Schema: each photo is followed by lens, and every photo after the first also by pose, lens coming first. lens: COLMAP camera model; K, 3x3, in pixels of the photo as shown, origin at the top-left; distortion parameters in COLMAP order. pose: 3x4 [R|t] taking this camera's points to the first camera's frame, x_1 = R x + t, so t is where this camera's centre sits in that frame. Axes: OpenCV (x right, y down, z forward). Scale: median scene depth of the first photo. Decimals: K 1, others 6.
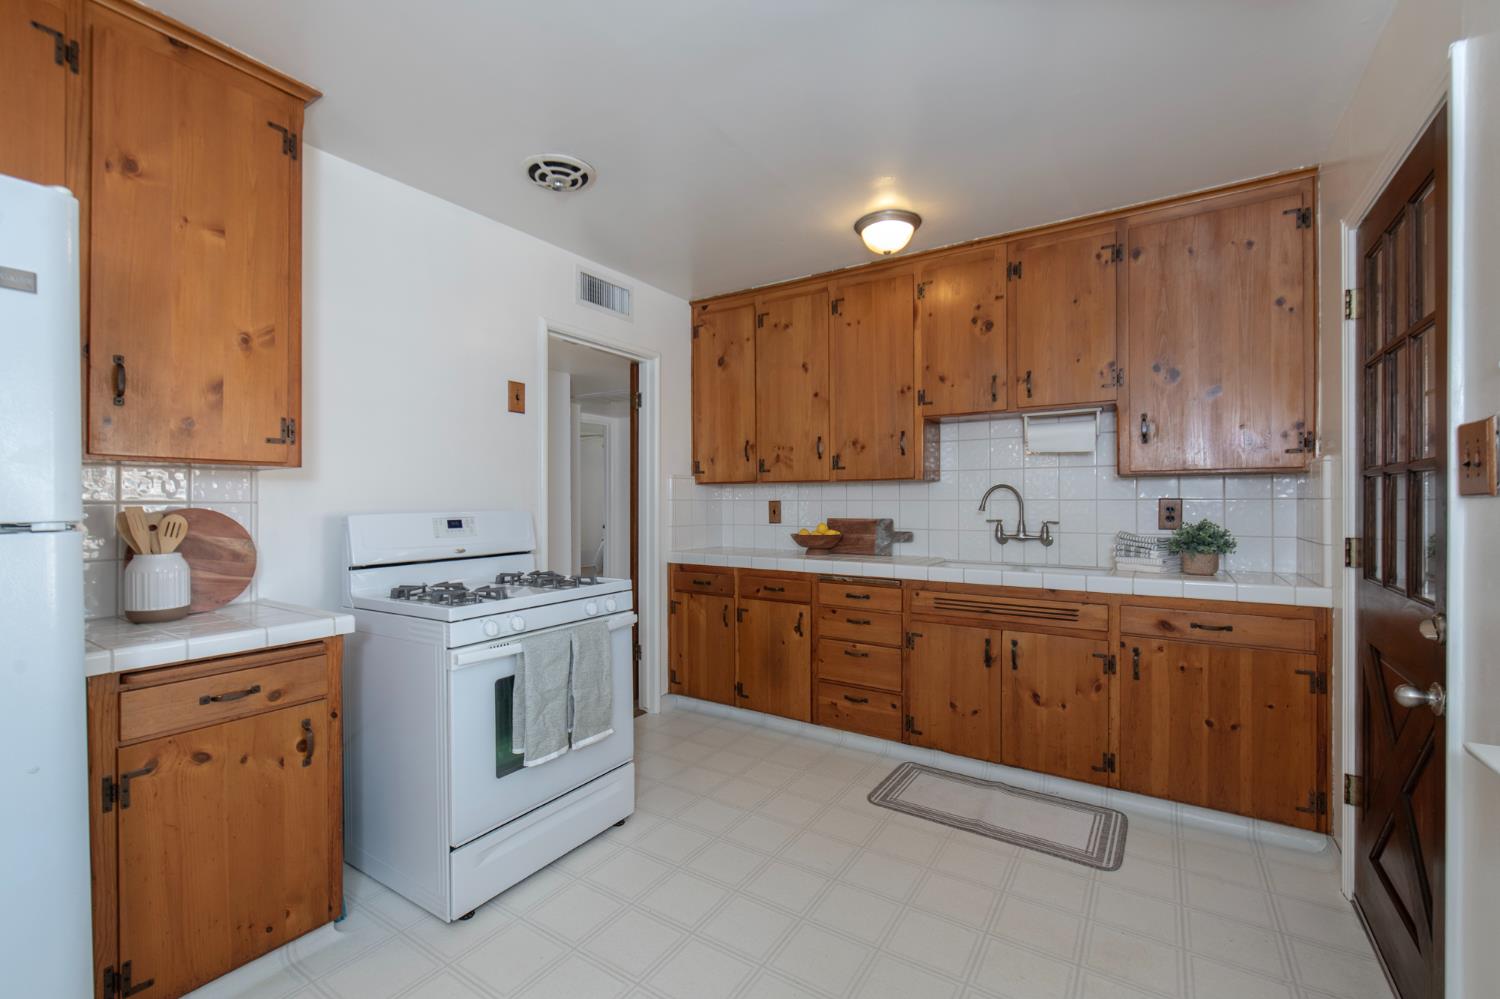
lens RADIAL K [[626.1, 0, 750.1], [0, 626.1, 500.0], [0, 0, 1]] dist [-0.003805, -0.001638]
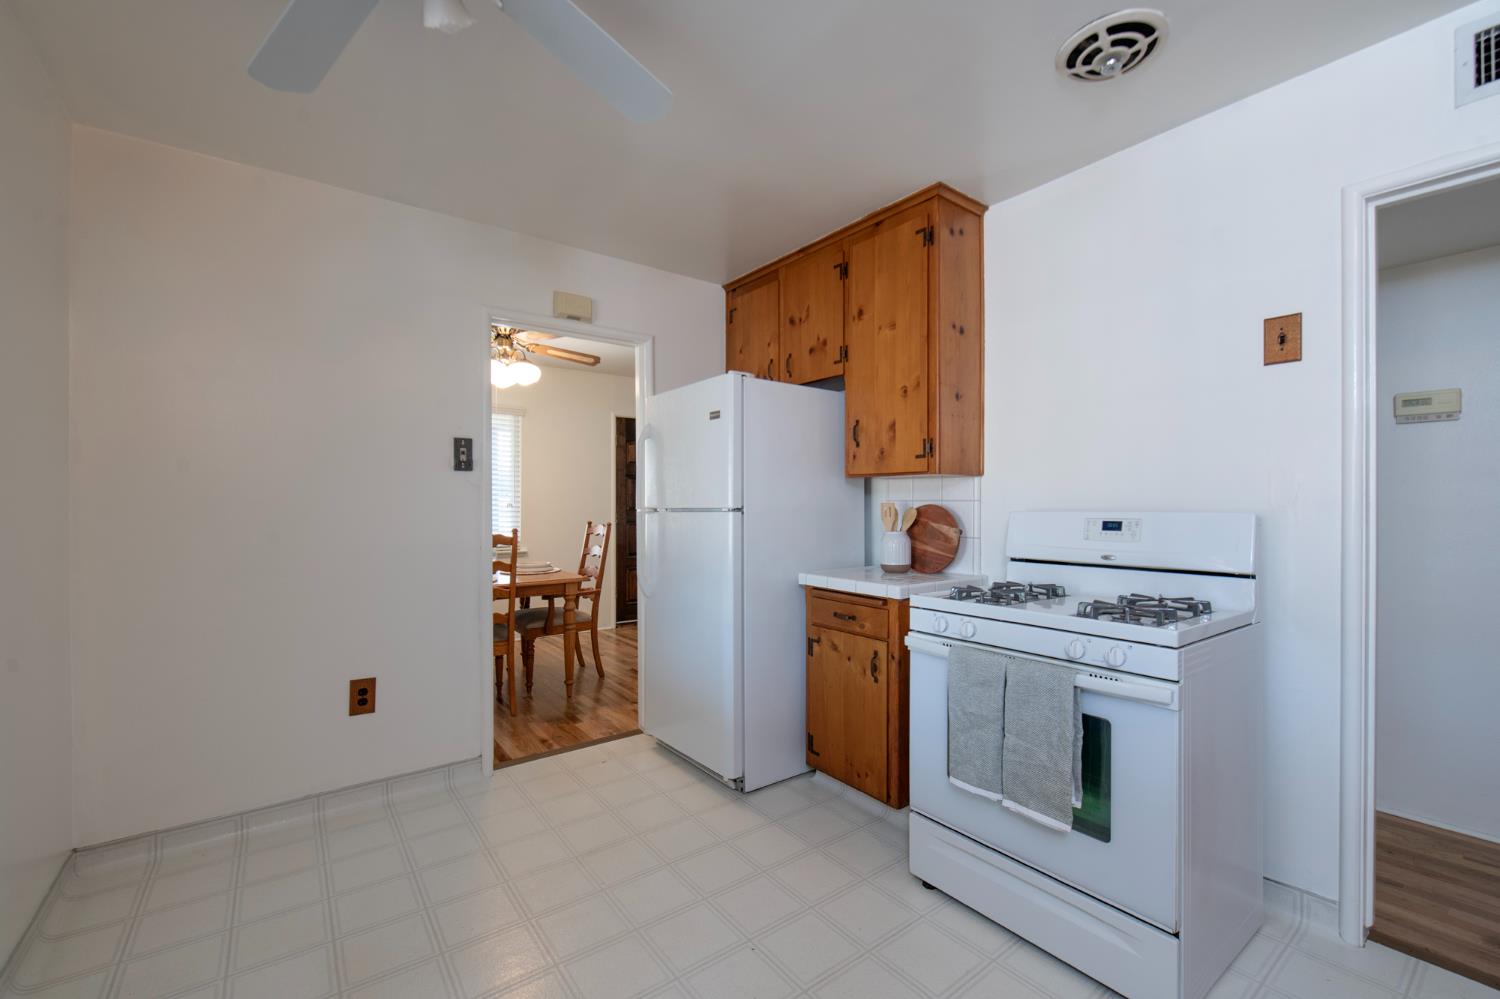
lens RADIAL K [[626.1, 0, 753.2], [0, 626.1, 501.0], [0, 0, 1]] dist [-0.003805, -0.001638]
pose [[-0.345101, 0.000706, -0.938565, 0.572394], [0.002781, 0.999996, -0.000271, 0.003301], [0.938561, -0.002703, -0.345102, 0.946318]]
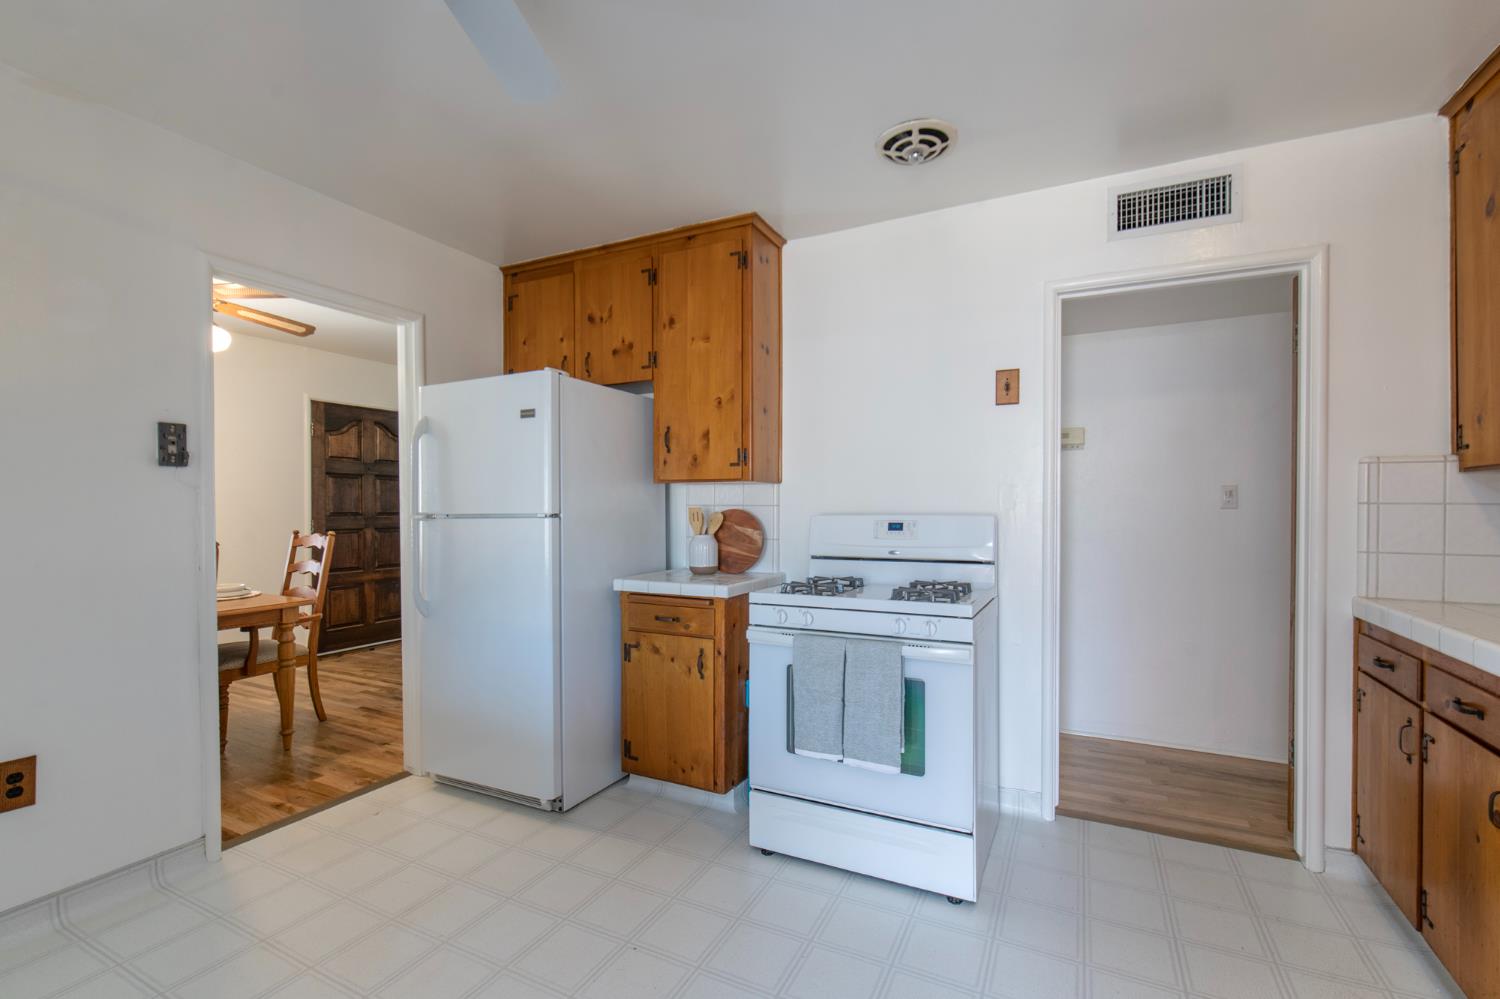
lens RADIAL K [[663.0, 0, 750.5], [0, 663.0, 508.6], [0, 0, 1]] dist [-0.004322, -0.001328]
pose [[0.107571, 0.008214, -0.994163, 0.690475], [0.001764, 0.999963, 0.008453, -0.002400], [0.994196, -0.002663, 0.107553, 0.724438]]
